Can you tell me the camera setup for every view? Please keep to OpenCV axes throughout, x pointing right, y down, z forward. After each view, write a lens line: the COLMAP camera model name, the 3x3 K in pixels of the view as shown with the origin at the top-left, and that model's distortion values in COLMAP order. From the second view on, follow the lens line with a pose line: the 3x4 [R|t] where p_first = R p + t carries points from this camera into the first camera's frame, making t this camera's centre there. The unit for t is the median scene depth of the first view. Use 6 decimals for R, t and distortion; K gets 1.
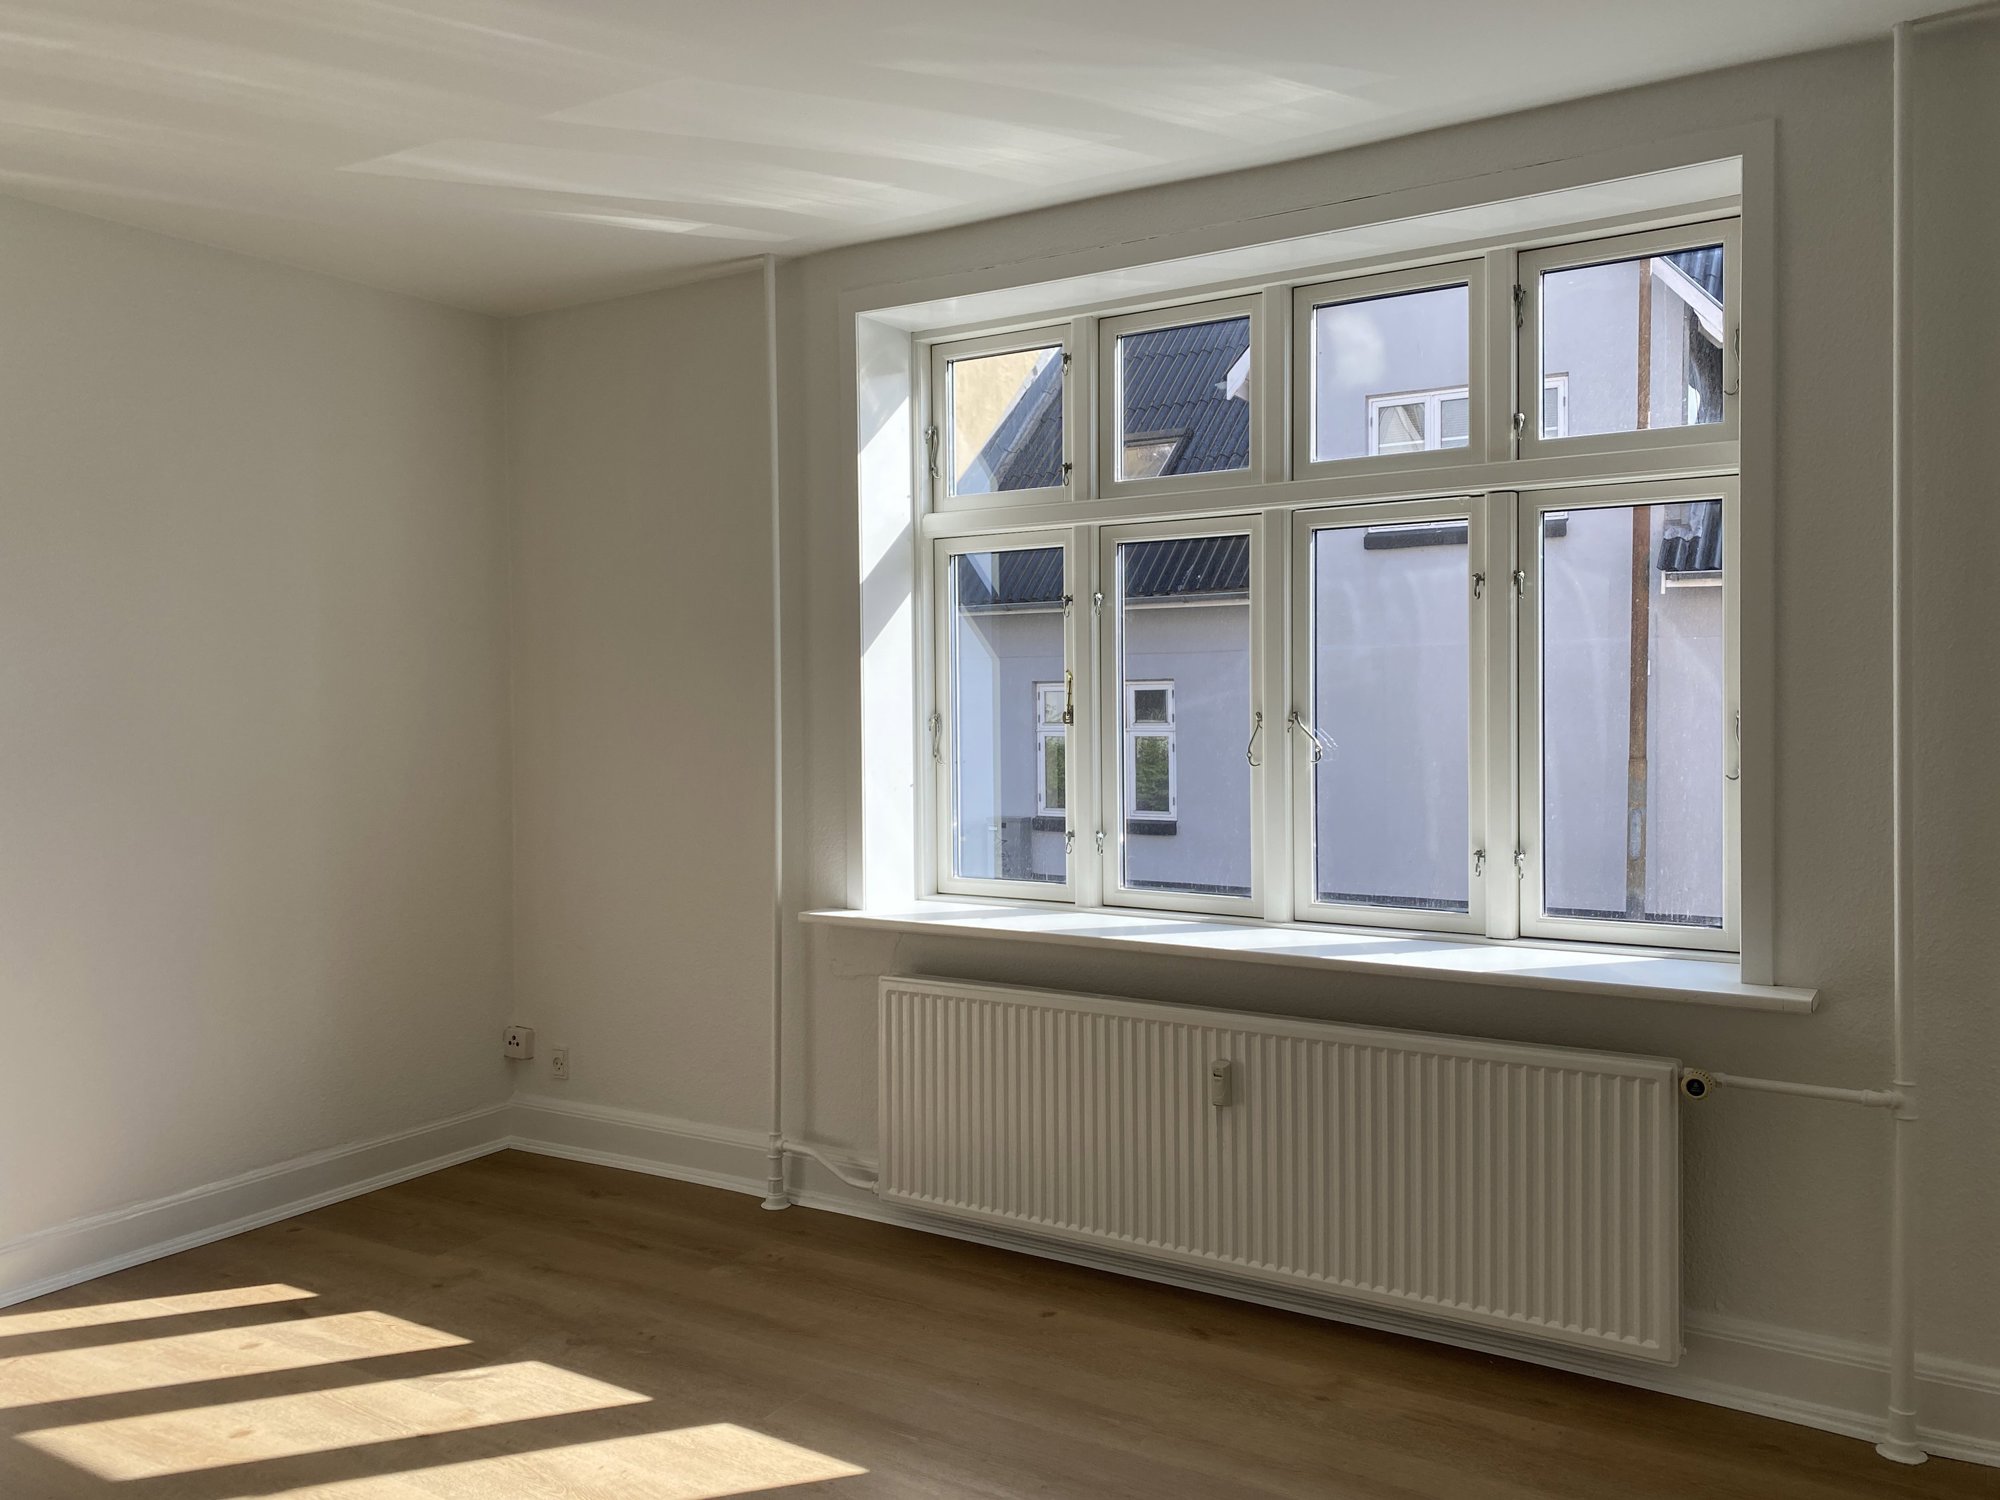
lens RADIAL K [[1565.2, 0, 1000.0], [0, 1565.2, 682.7], [0, 0, 1]] dist [0.019095, -0.037761]
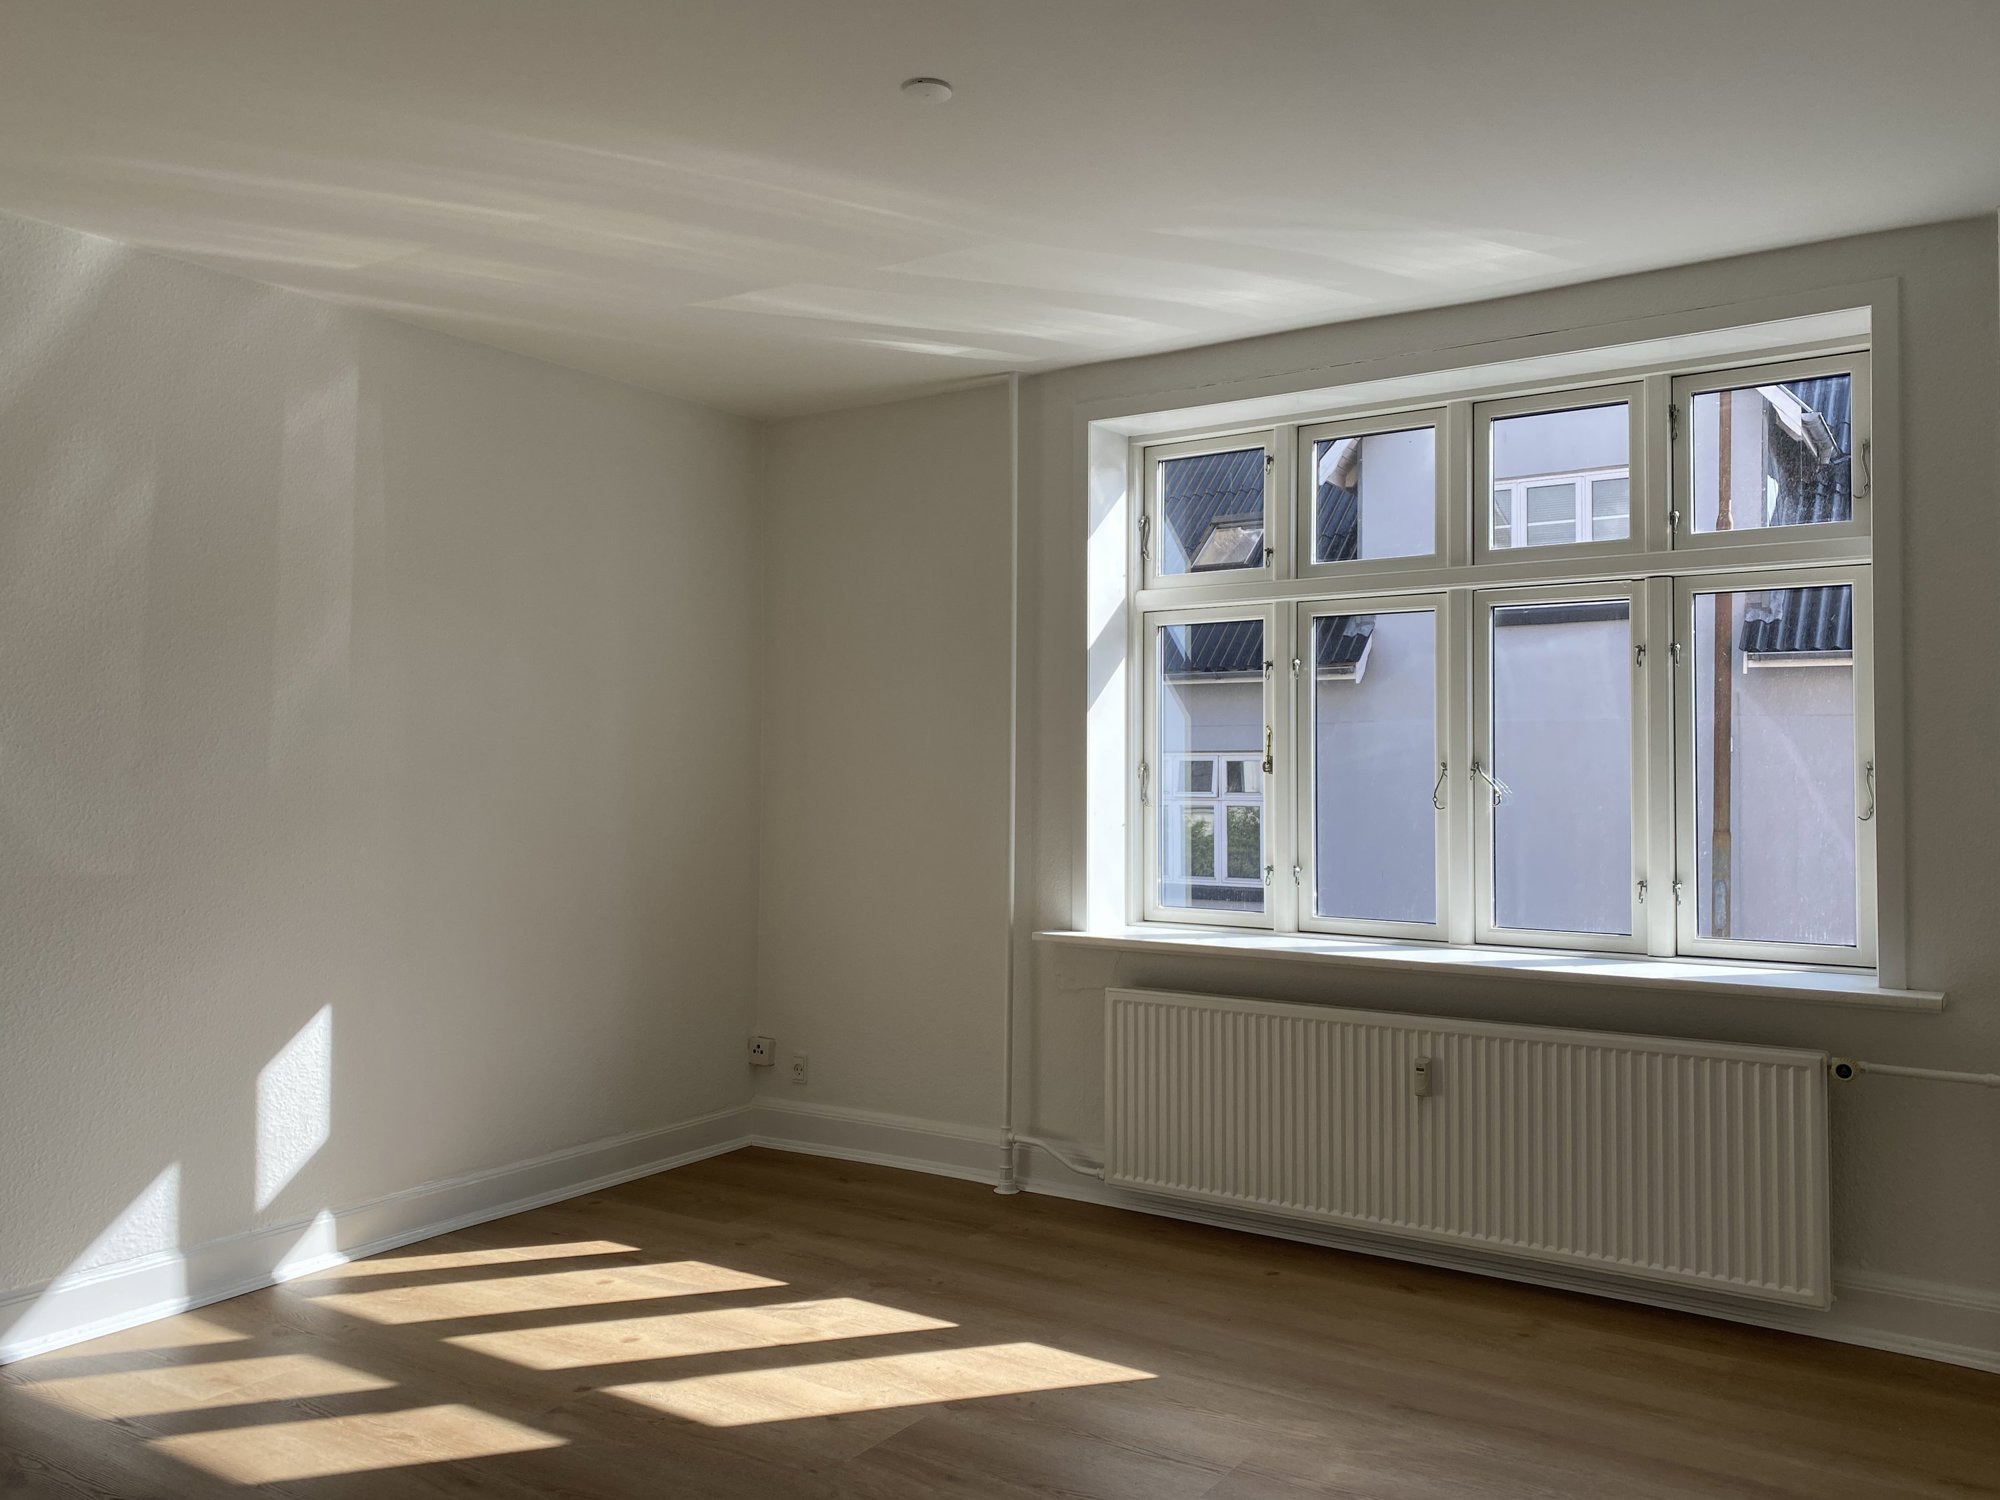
lens RADIAL K [[1565.2, 0, 1000.0], [0, 1565.2, 682.7], [0, 0, 1]] dist [0.019095, -0.037761]
pose [[0.999490, 0.010659, -0.030097, -0.130810], [-0.012127, 0.998724, -0.049016, 0.020845], [0.029536, 0.049356, 0.998344, -0.179873]]
